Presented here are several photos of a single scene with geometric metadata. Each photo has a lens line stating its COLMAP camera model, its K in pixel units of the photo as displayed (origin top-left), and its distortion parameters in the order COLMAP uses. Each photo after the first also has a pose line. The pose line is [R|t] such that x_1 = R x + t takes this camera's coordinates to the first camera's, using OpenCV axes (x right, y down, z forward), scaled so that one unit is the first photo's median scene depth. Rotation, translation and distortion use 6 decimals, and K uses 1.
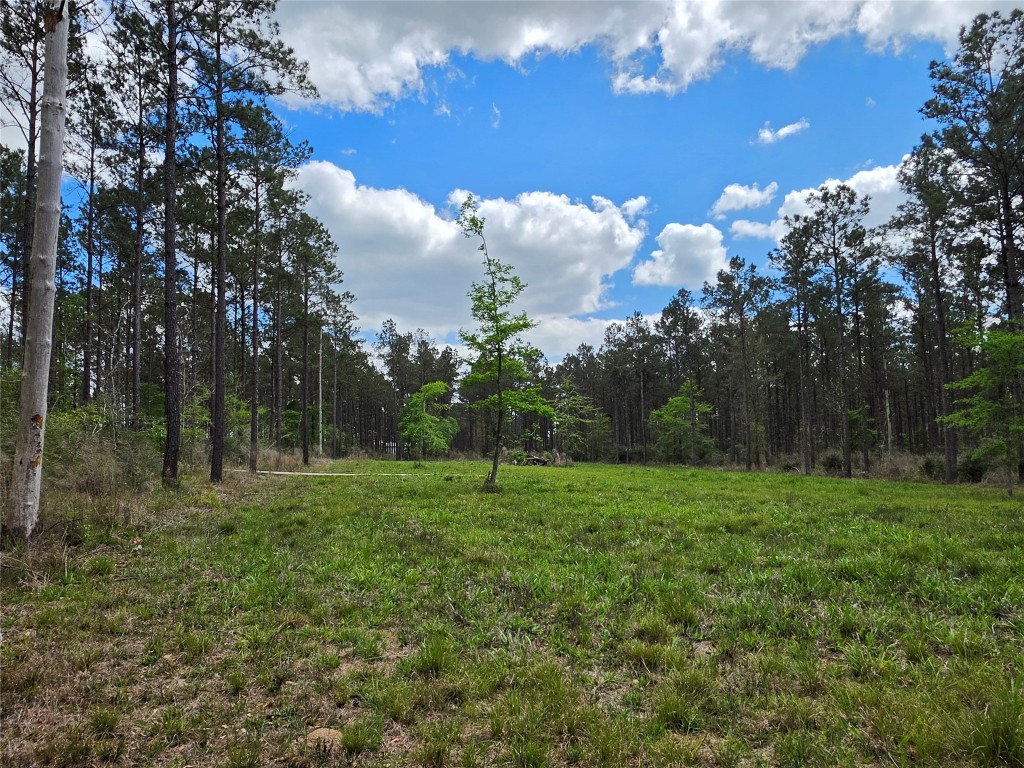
lens RADIAL K [[682.0, 0, 505.1], [0, 682.0, 391.0], [0, 0, 1]] dist [0.005703, 0.000520]
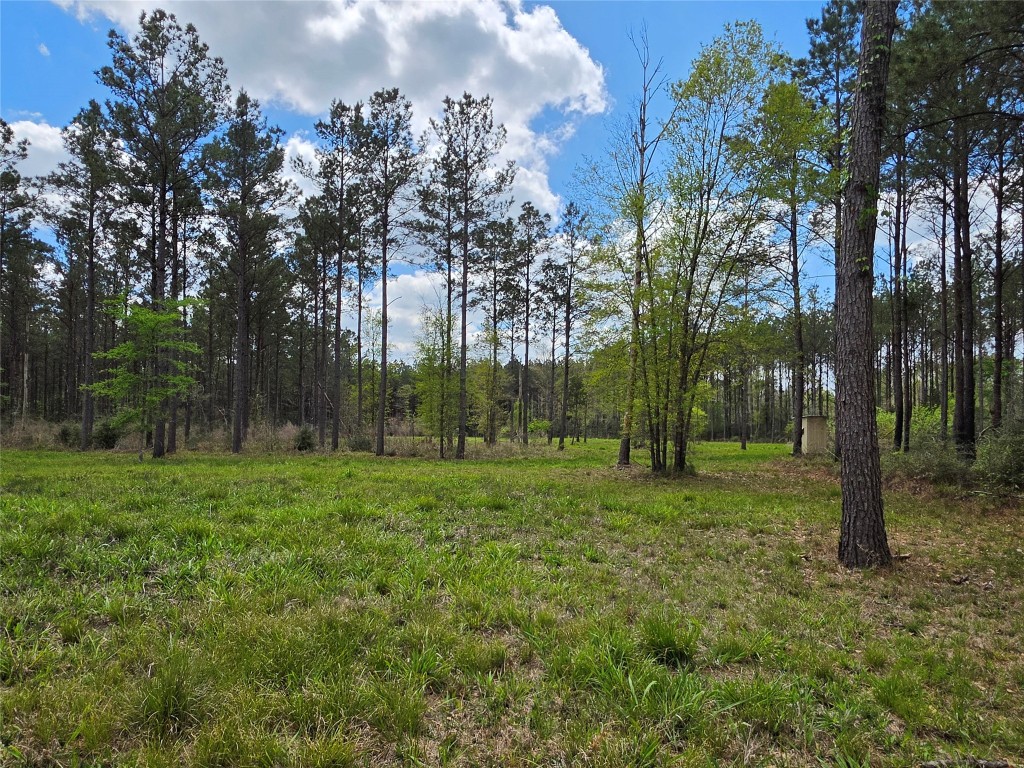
lens RADIAL K [[682.0, 0, 495.0], [0, 682.0, 381.8], [0, 0, 1]] dist [0.005703, 0.000520]
pose [[0.436572, 0.059091, 0.897727, 0.000204], [-0.088363, 0.995832, -0.022577, 0.001872], [-0.895319, -0.069469, 0.439974, 0.011798]]
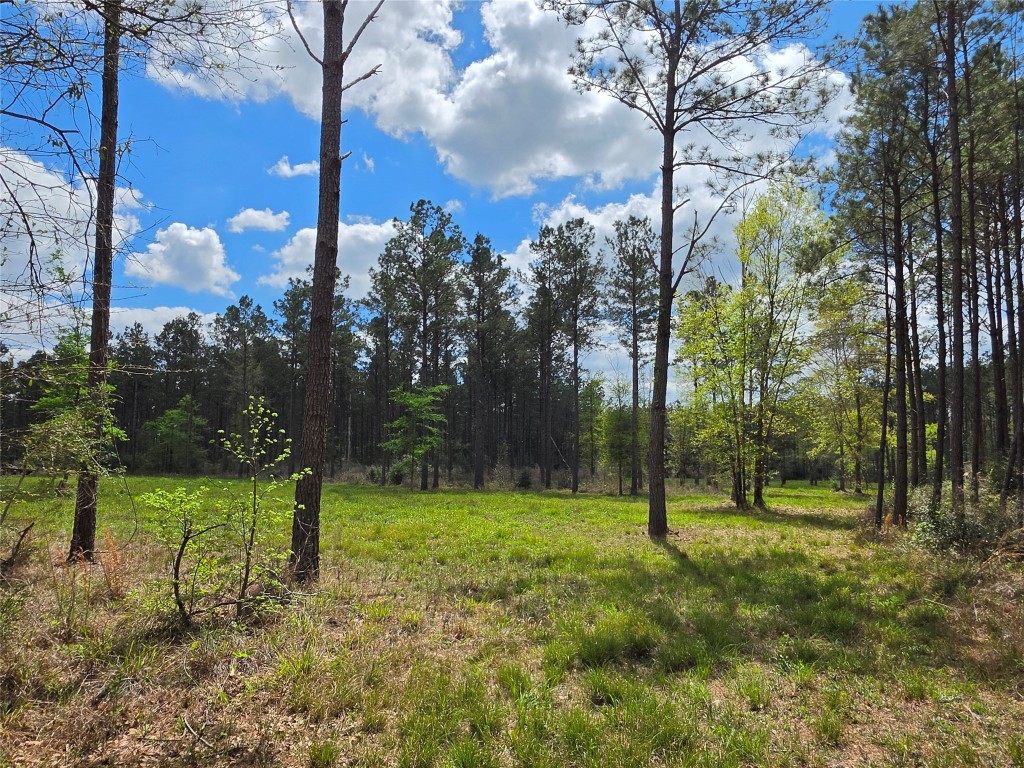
lens RADIAL K [[682.0, 0, 507.4], [0, 682.0, 385.6], [0, 0, 1]] dist [0.005703, 0.000520]
pose [[0.734852, 0.084589, 0.672932, -0.128727], [-0.071679, 0.996321, -0.046965, -0.023904], [-0.674429, -0.013722, 0.738212, -0.209876]]
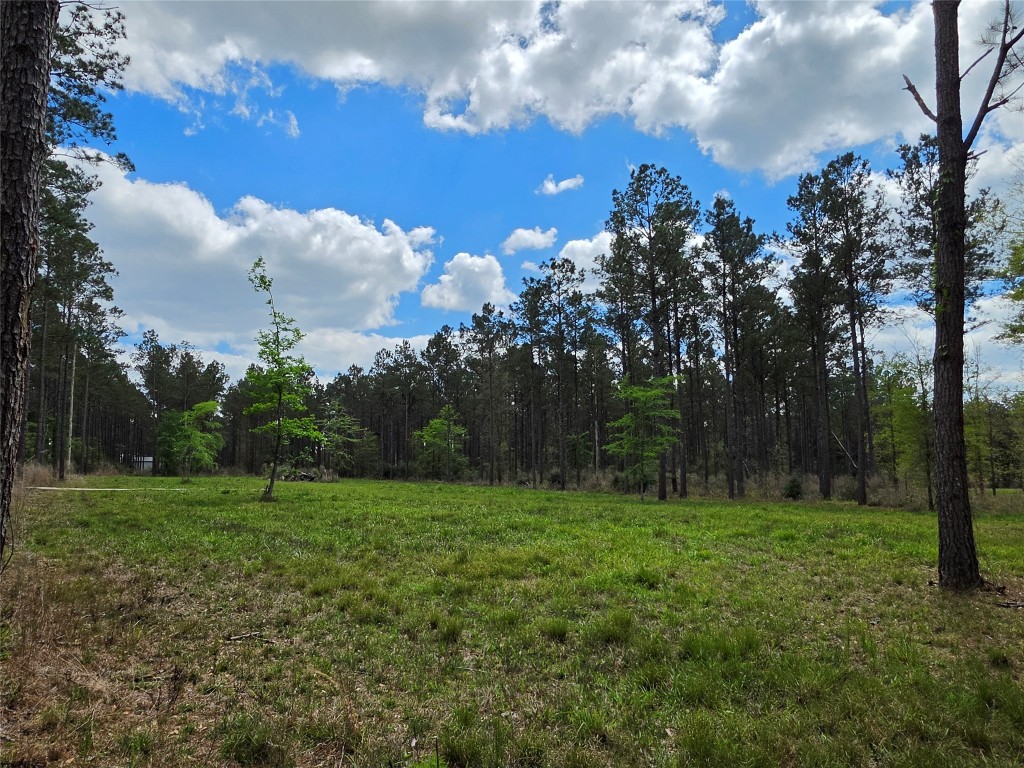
lens RADIAL K [[682.0, 0, 507.3], [0, 682.0, 390.7], [0, 0, 1]] dist [0.005703, 0.000520]
pose [[0.943736, 0.042598, 0.327946, -0.011900], [-0.034864, 0.998959, -0.029428, -0.014657], [-0.328858, 0.016339, 0.944238, -0.144088]]
